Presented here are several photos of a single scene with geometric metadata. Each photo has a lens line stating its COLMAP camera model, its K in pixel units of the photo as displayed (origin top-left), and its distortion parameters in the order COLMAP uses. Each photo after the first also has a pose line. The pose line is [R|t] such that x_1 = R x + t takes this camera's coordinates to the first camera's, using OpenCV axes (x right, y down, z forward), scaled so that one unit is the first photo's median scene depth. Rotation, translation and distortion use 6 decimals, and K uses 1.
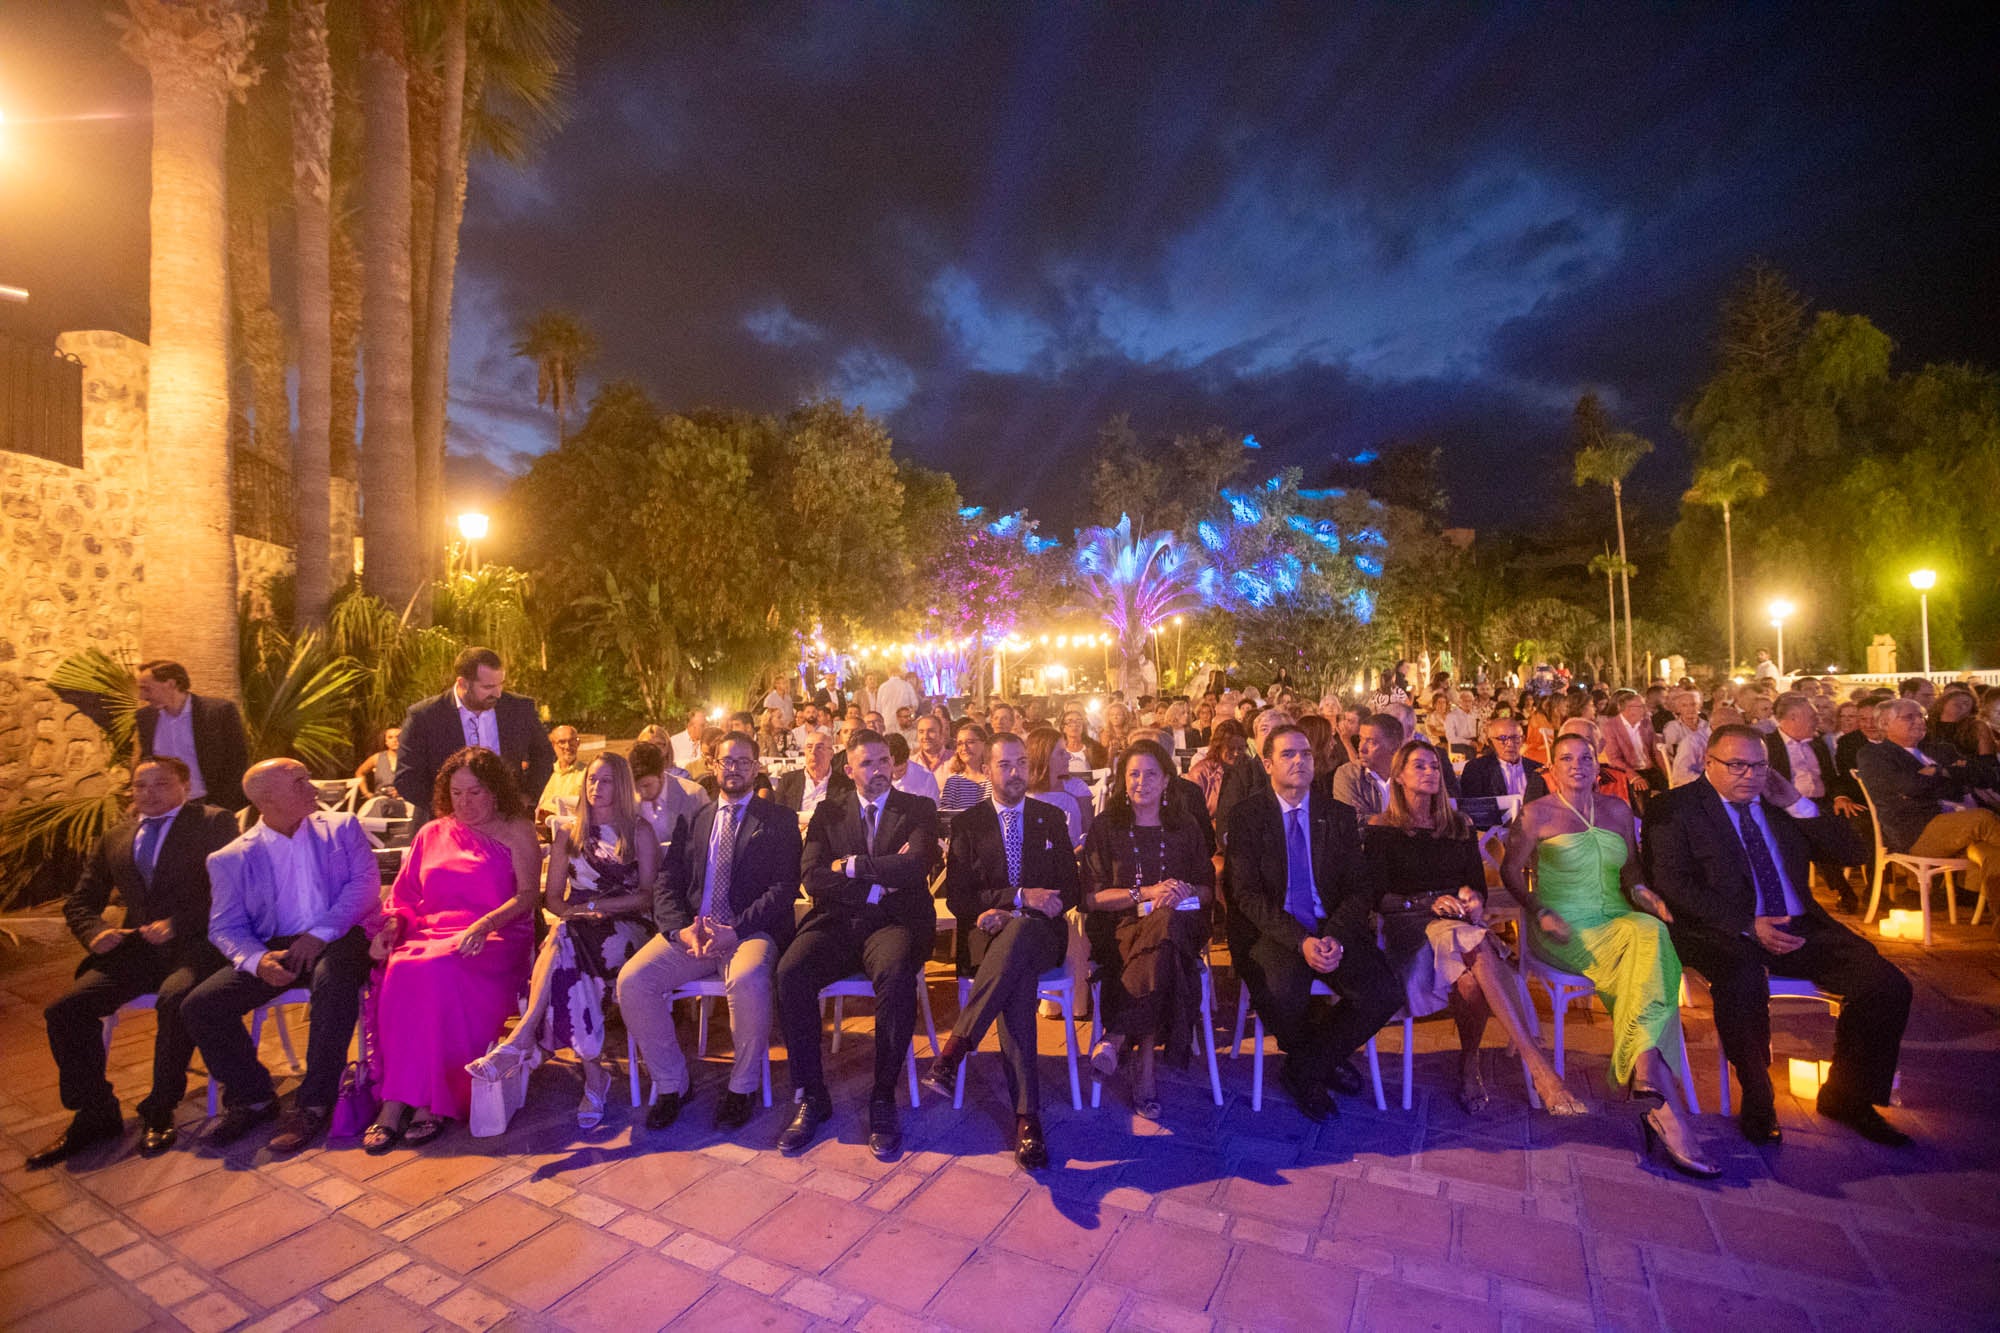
lens RADIAL K [[925.1, 0, 1007.8], [0, 925.1, 657.6], [0, 0, 1]] dist [-0.033422, 0.010702]
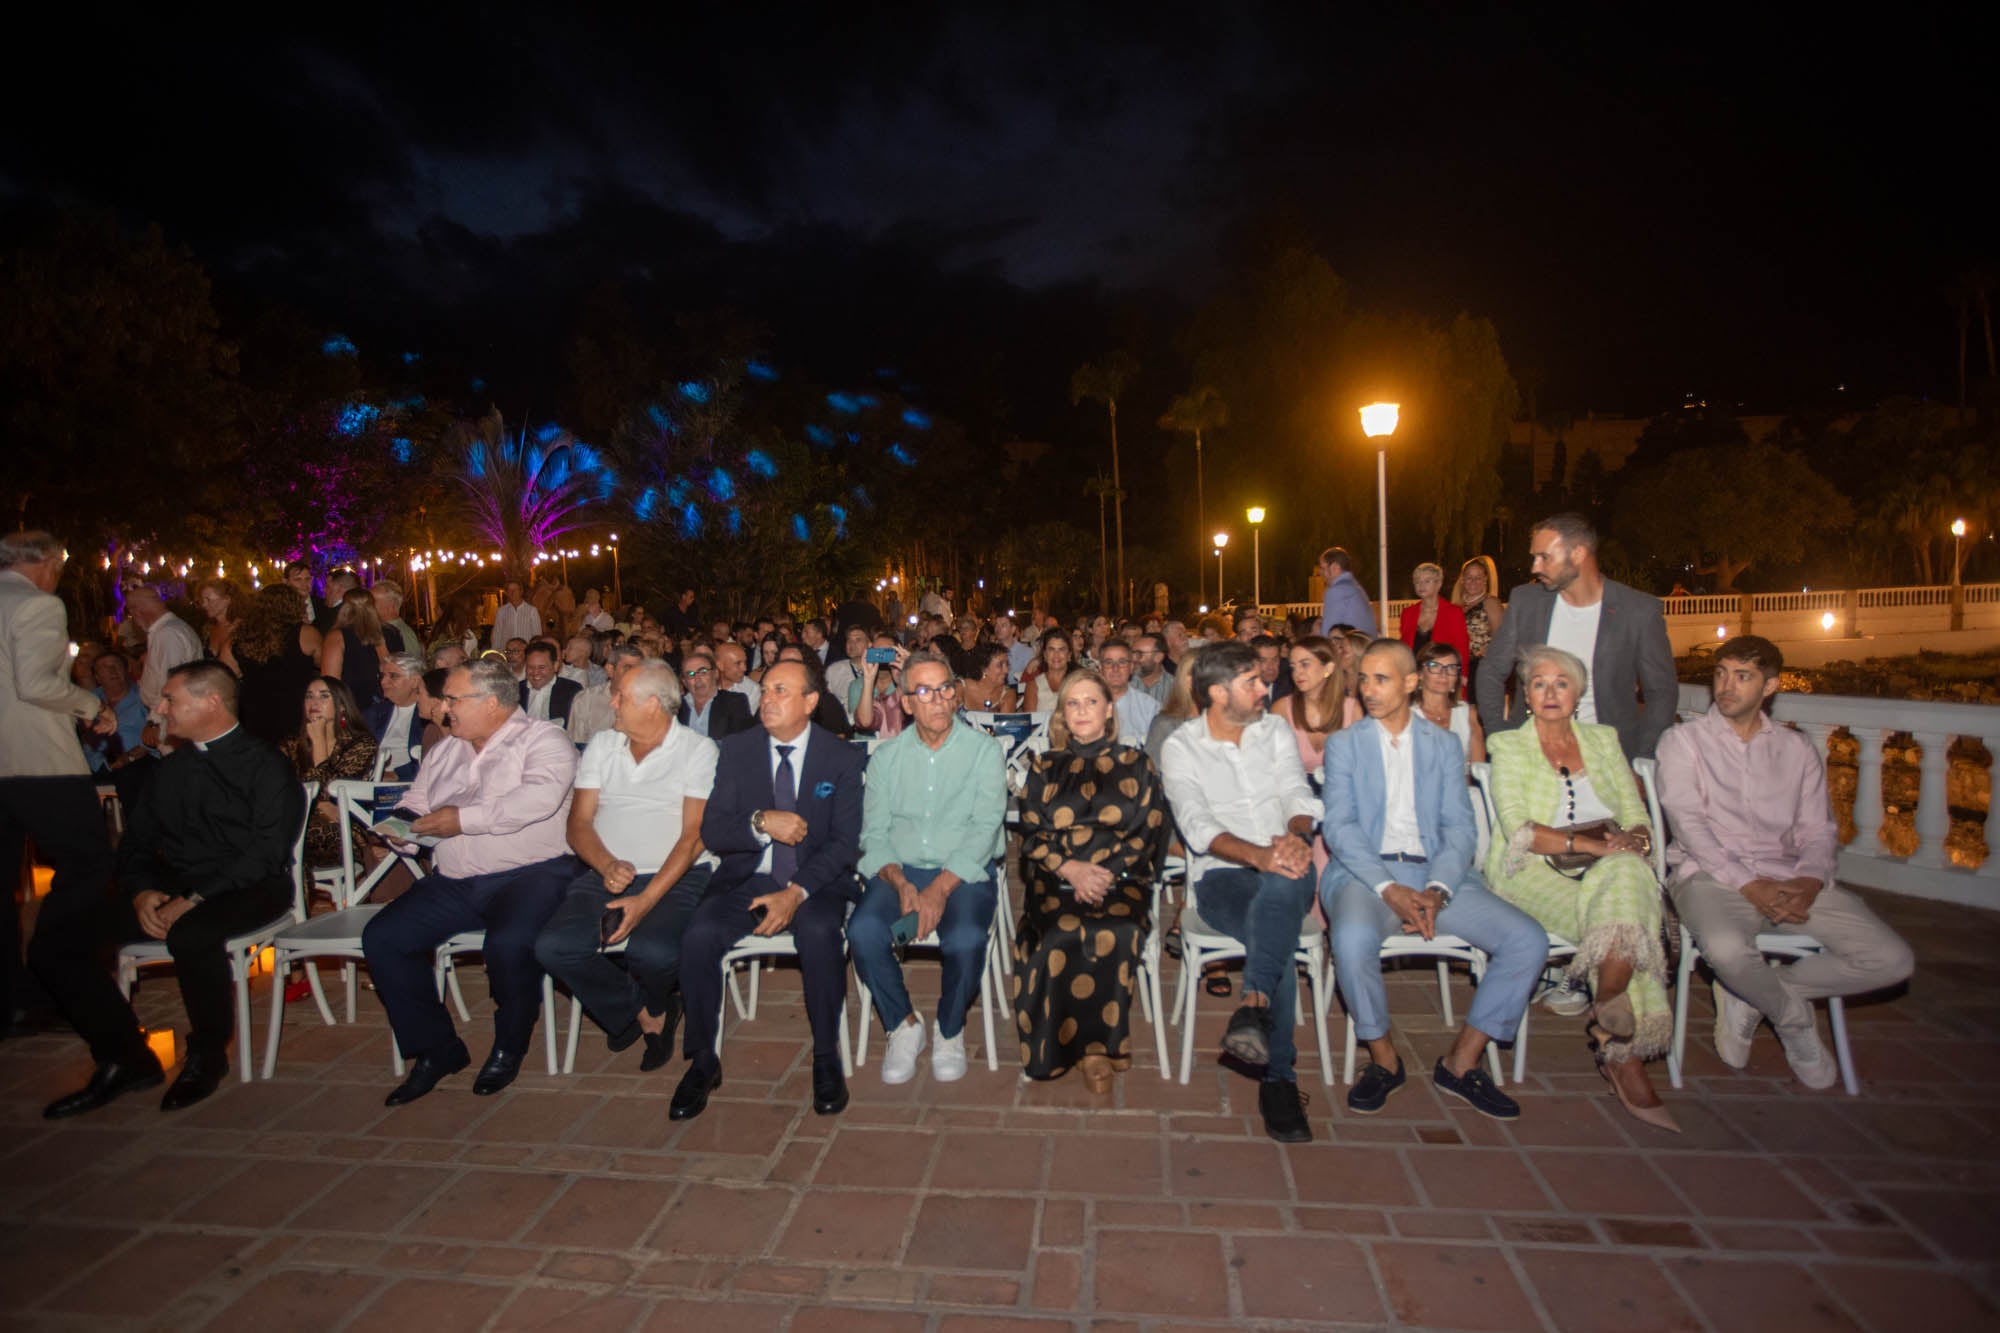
lens RADIAL K [[1072.9, 0, 992.3], [0, 1072.9, 671.2], [0, 0, 1]] dist [-0.013873, 0.002810]
pose [[0.934661, -0.020750, 0.354933, 0.155461], [-0.010547, 0.996238, 0.086017, -0.006477], [-0.355382, -0.084141, 0.930926, -0.036055]]
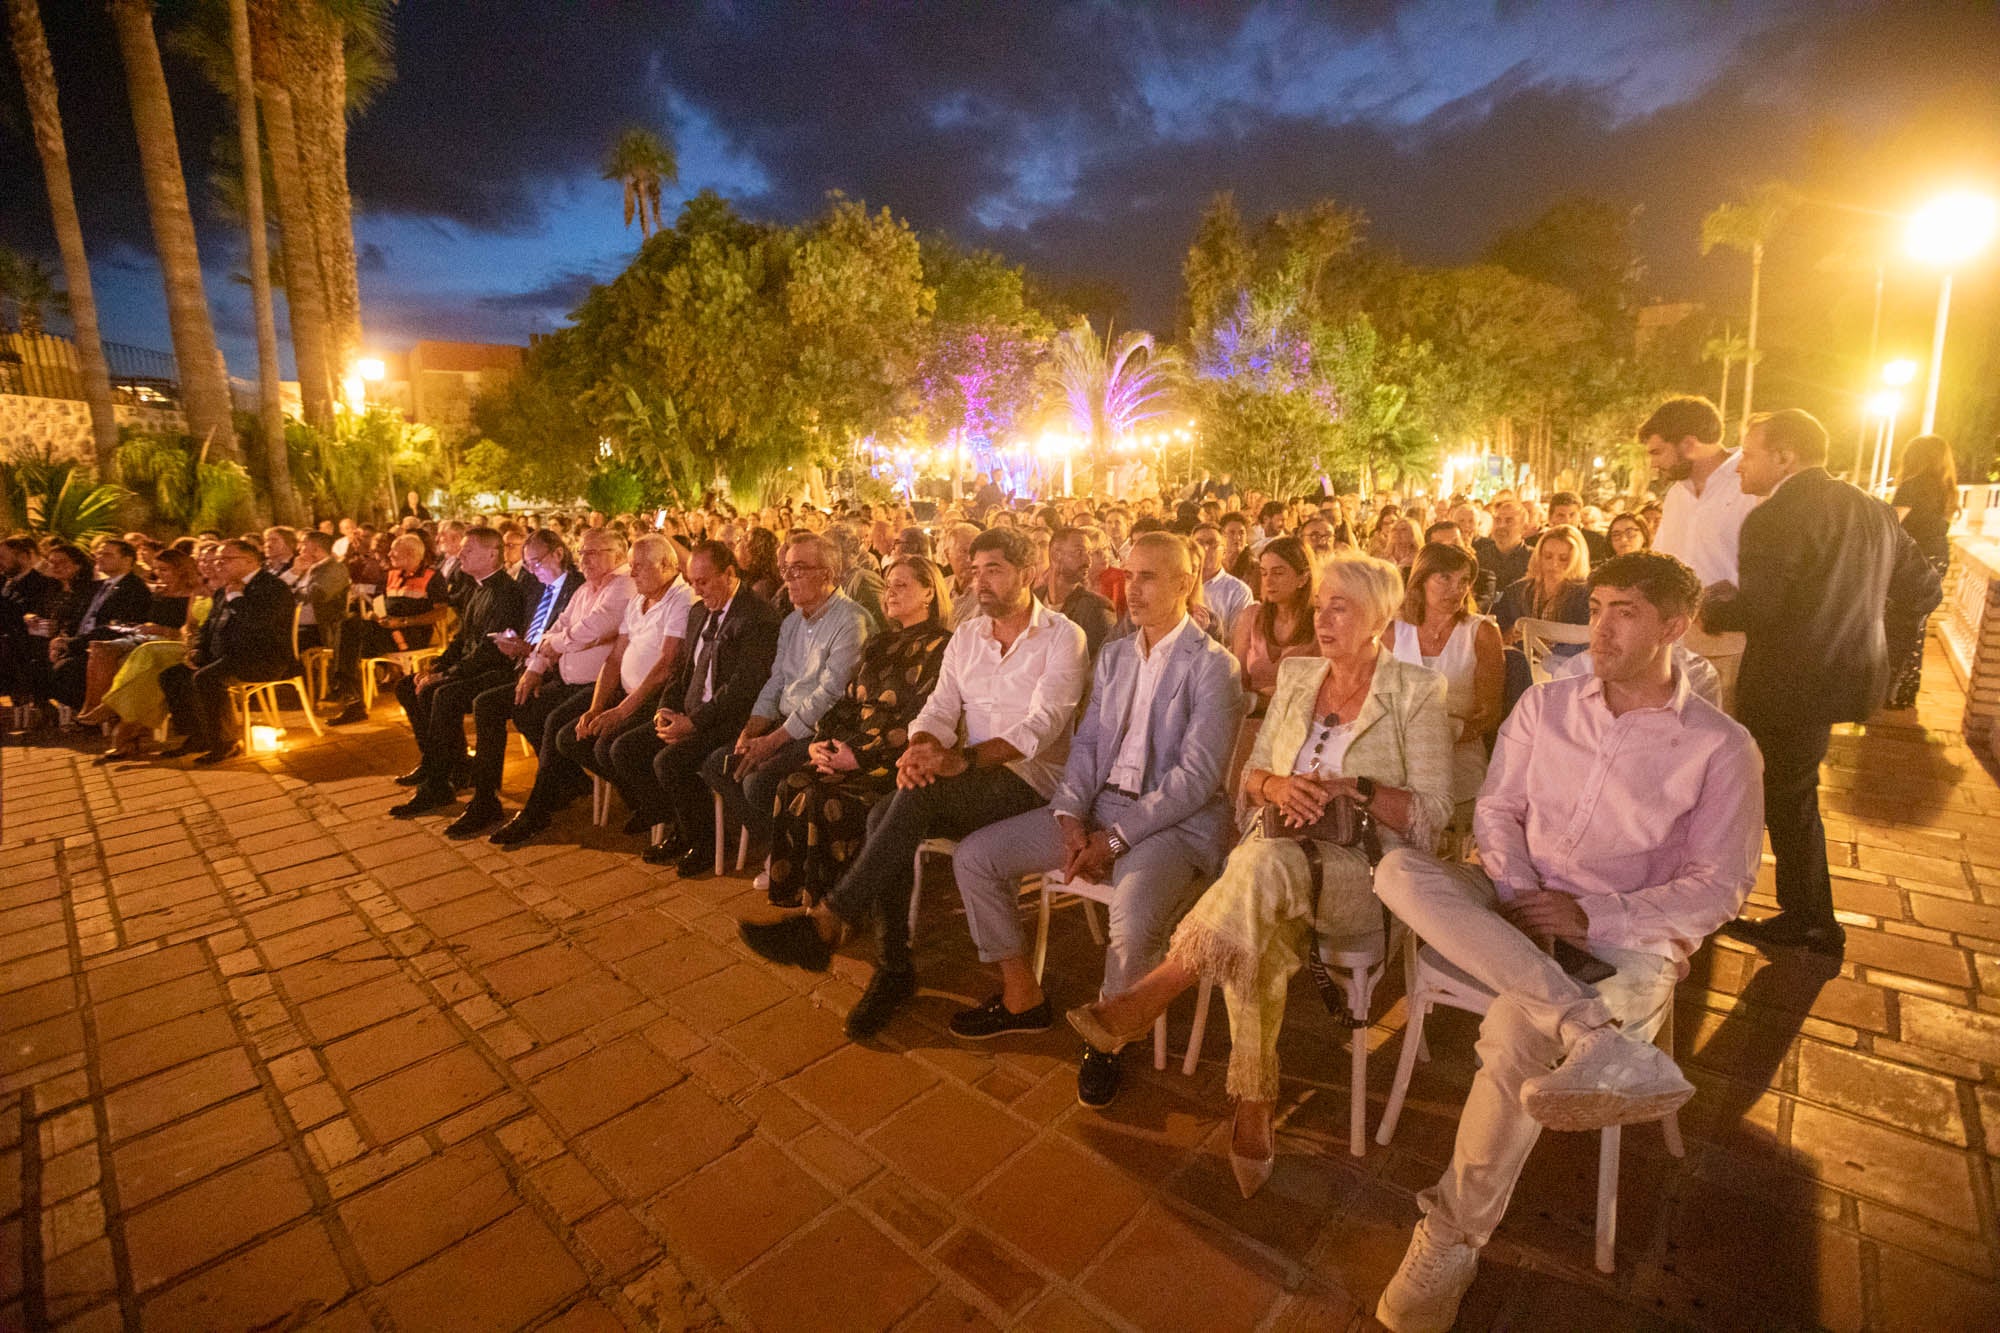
lens RADIAL K [[925.1, 0, 1003.2], [0, 925.1, 658.7], [0, 0, 1]] dist [-0.033422, 0.010702]
pose [[0.970131, 0.047472, -0.237890, 0.236141], [0.004793, 0.976722, 0.214454, -0.007227], [0.242533, -0.209188, 0.947321, -0.028872]]
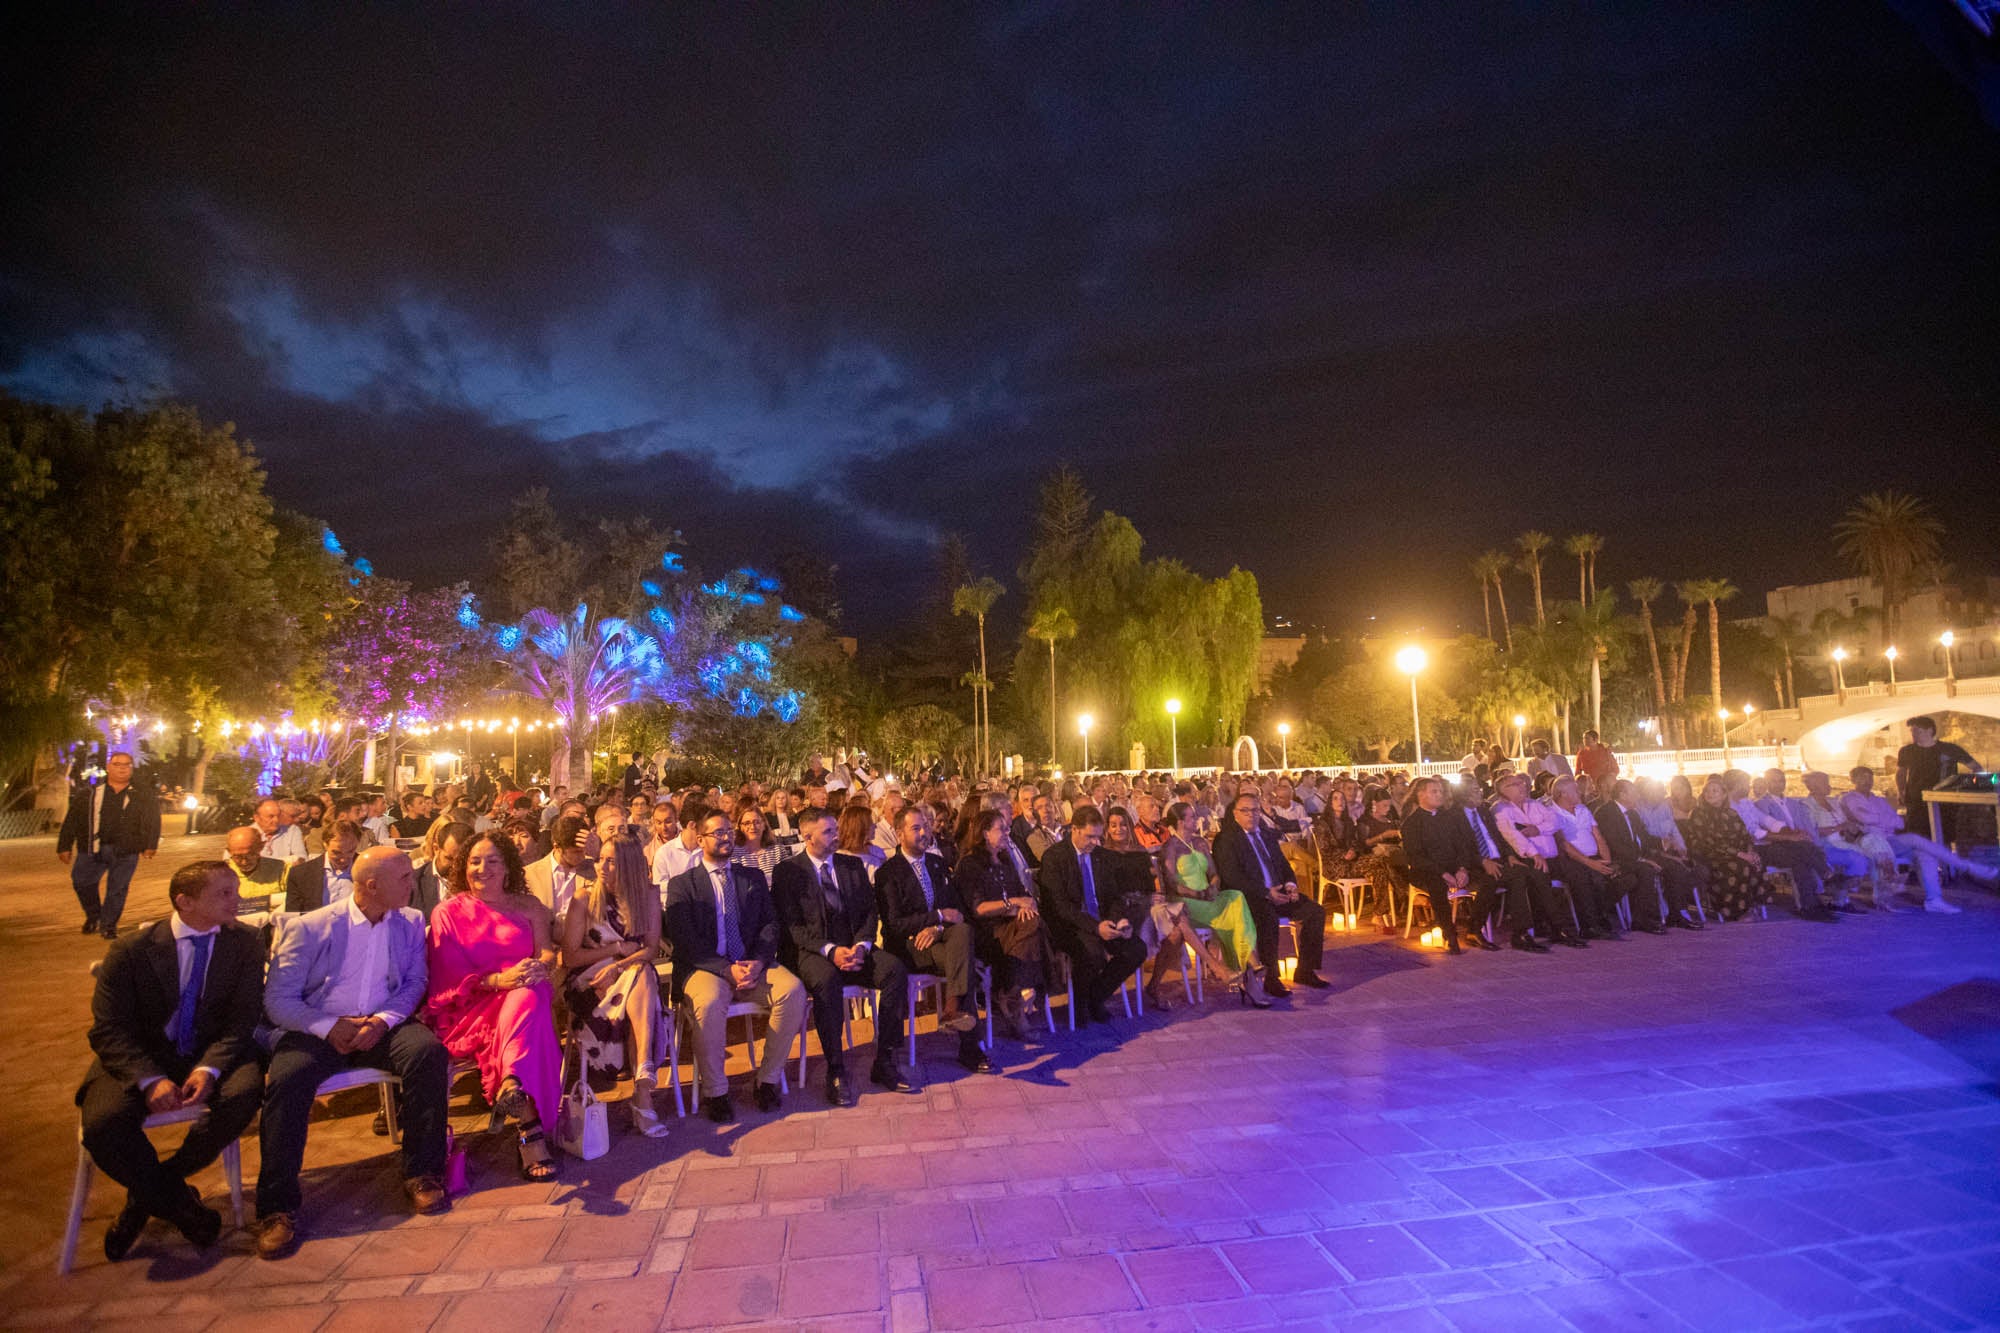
lens RADIAL K [[925.1, 0, 998.1], [0, 925.1, 654.0], [0, 0, 1]] dist [-0.033422, 0.010702]
pose [[0.797394, 0.081183, 0.597973, -0.080145], [-0.018743, 0.993763, -0.109923, 0.000881], [-0.603167, 0.076444, 0.793943, -0.024917]]
